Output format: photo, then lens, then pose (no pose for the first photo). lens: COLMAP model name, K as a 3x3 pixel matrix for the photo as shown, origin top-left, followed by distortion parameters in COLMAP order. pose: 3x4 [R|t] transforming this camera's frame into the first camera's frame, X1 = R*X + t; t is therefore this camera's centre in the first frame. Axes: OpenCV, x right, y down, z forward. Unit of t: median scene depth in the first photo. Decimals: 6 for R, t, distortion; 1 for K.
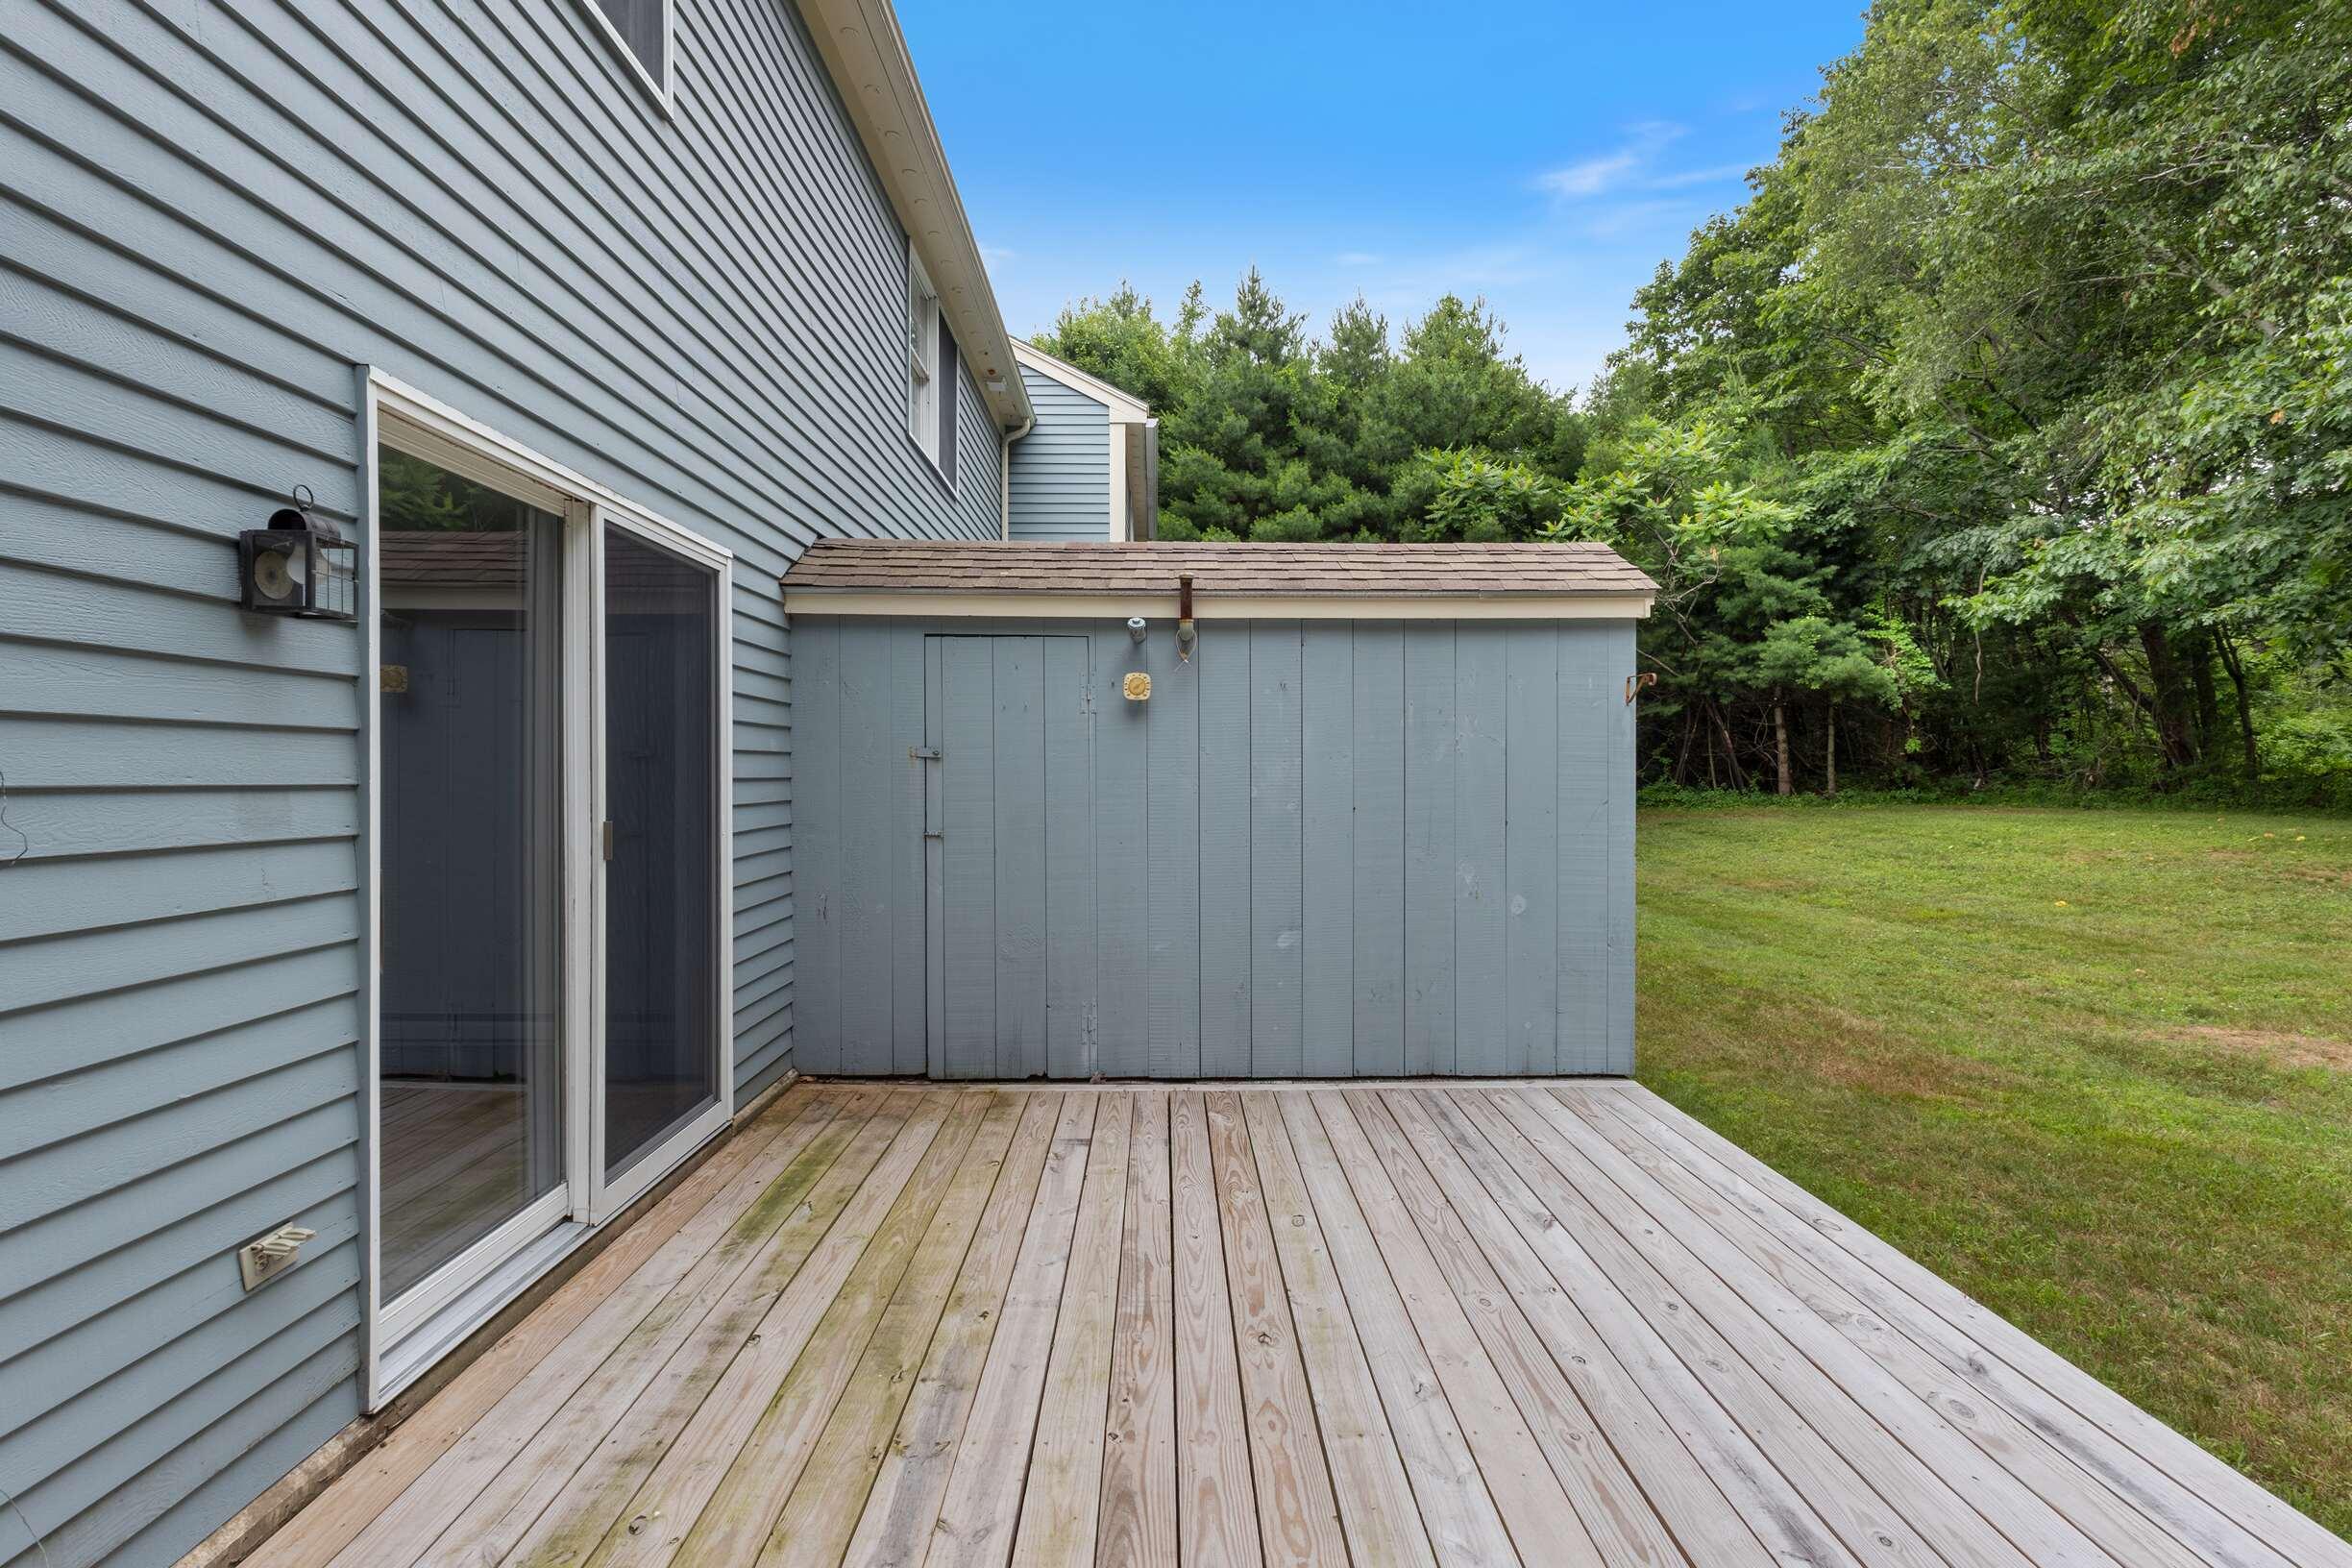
lens RADIAL K [[1088.6, 0, 1174.7], [0, 1088.6, 781.2], [0, 0, 1]] dist [0.000887, 0.000147]
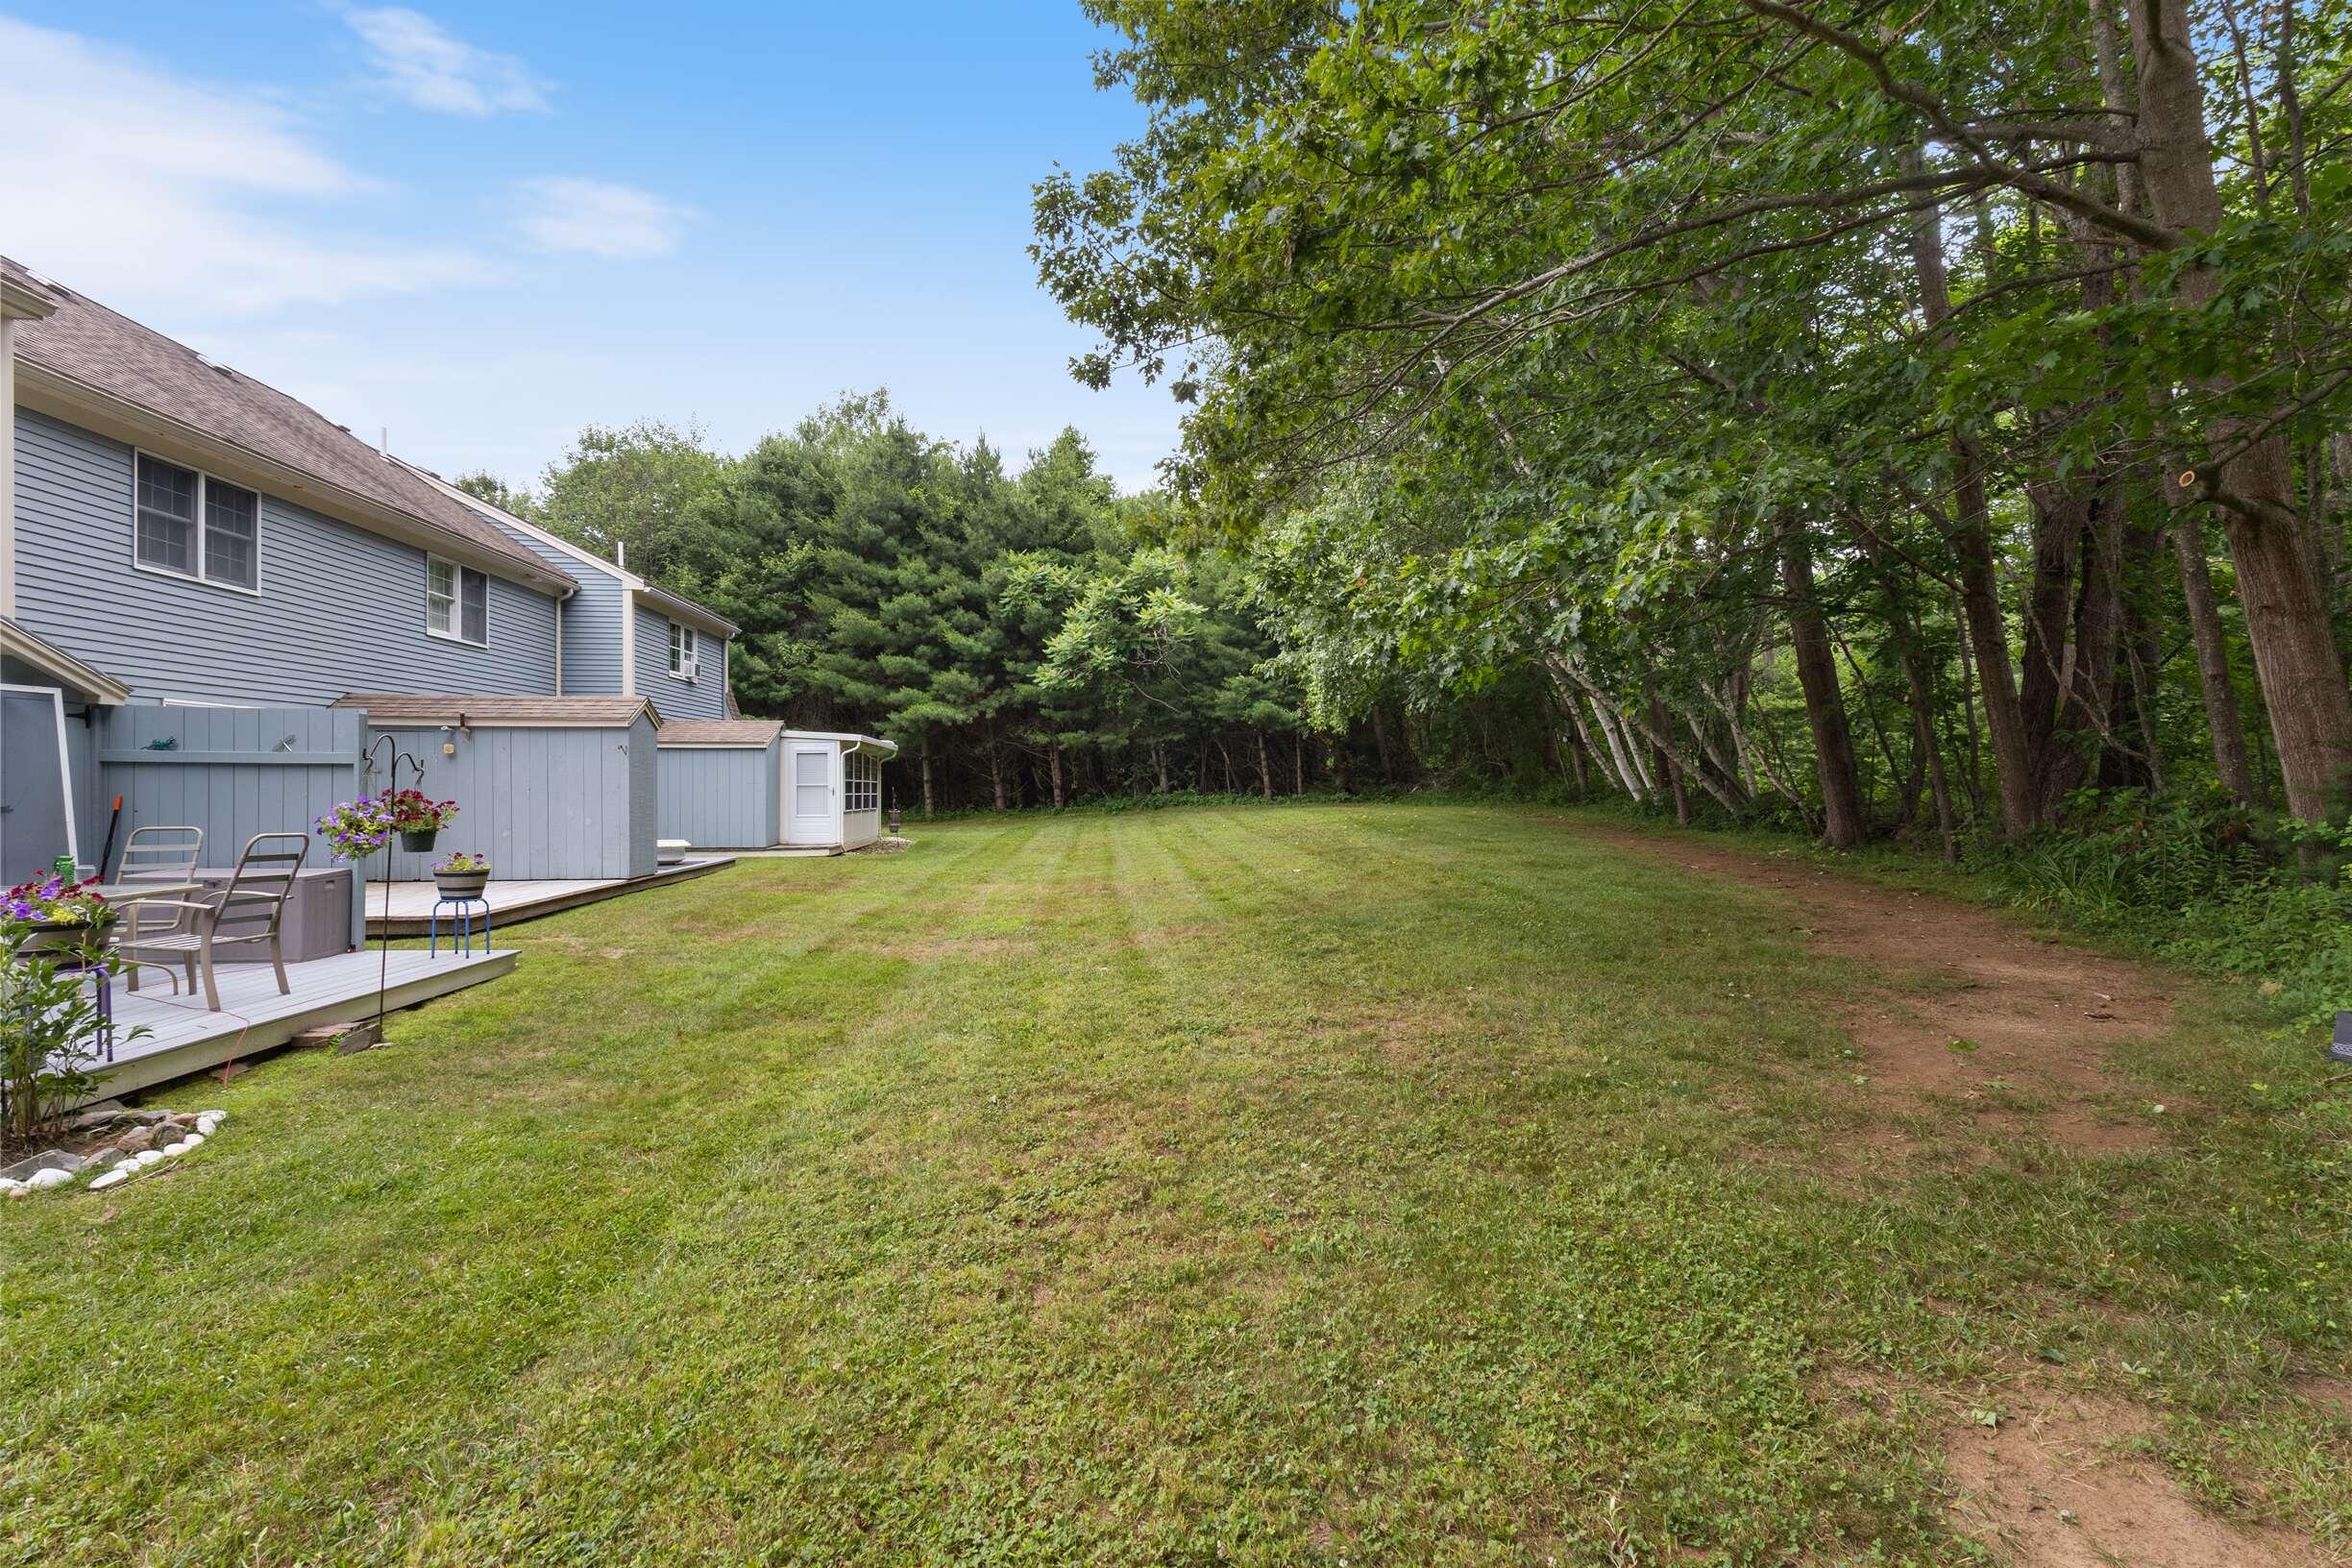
lens RADIAL K [[1088.6, 0, 1175.5], [0, 1088.6, 783.0], [0, 0, 1]] dist [0.000887, 0.000147]
pose [[0.996794, -0.003129, 0.079955, 0.440013], [0.003854, 0.999953, -0.008926, 0.010604], [-0.079924, 0.009205, 0.996758, -0.550600]]
